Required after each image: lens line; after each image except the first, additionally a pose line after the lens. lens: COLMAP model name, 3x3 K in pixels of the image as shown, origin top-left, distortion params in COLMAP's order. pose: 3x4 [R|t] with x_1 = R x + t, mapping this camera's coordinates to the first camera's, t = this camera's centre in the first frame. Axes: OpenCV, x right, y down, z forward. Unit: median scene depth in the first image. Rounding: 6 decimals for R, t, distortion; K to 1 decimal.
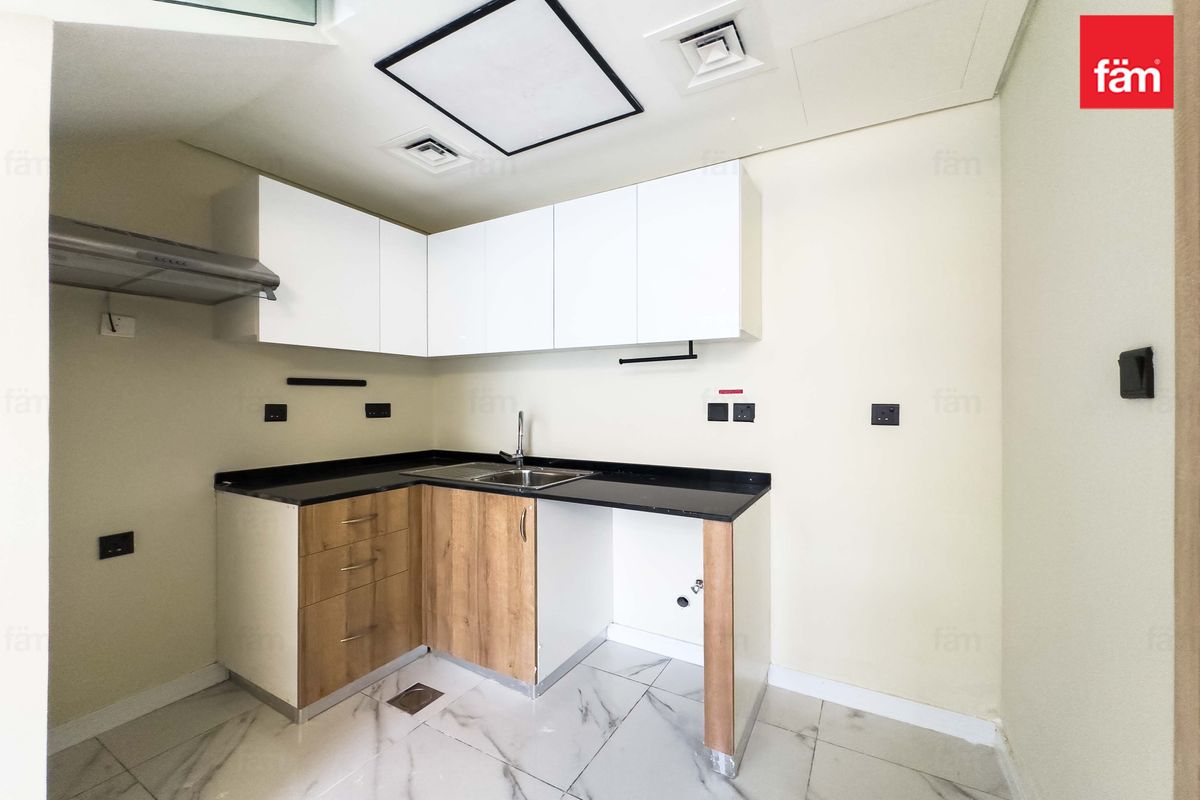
lens RADIAL K [[490.9, 0, 604.4], [0, 490.9, 408.8], [0, 0, 1]] dist [0.000700, -0.000038]
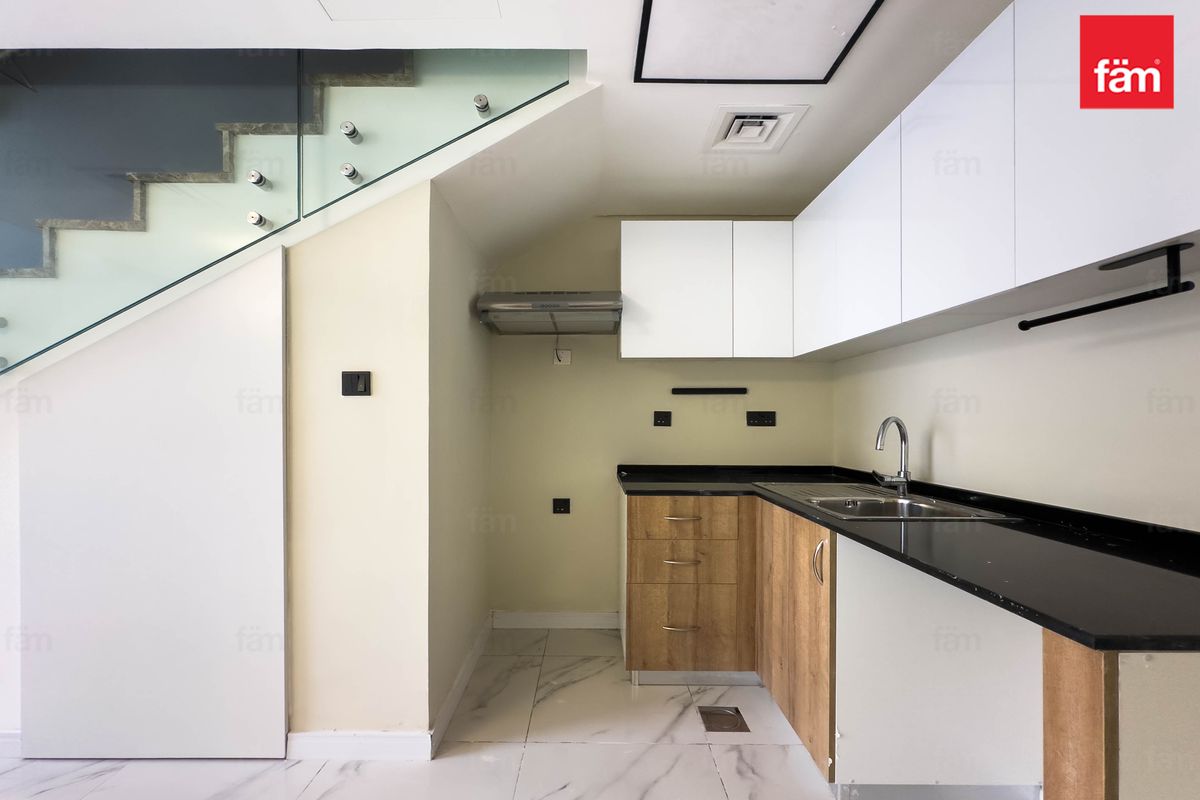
lens RADIAL K [[504.1, 0, 592.3], [0, 504.1, 428.5], [0, 0, 1]] dist [-0.001607, -0.000069]
pose [[0.480970, 0.011489, -0.876662, 0.333291], [-0.016736, 0.999852, 0.003922, 0.032508], [0.876577, 0.012785, 0.481091, 0.306398]]
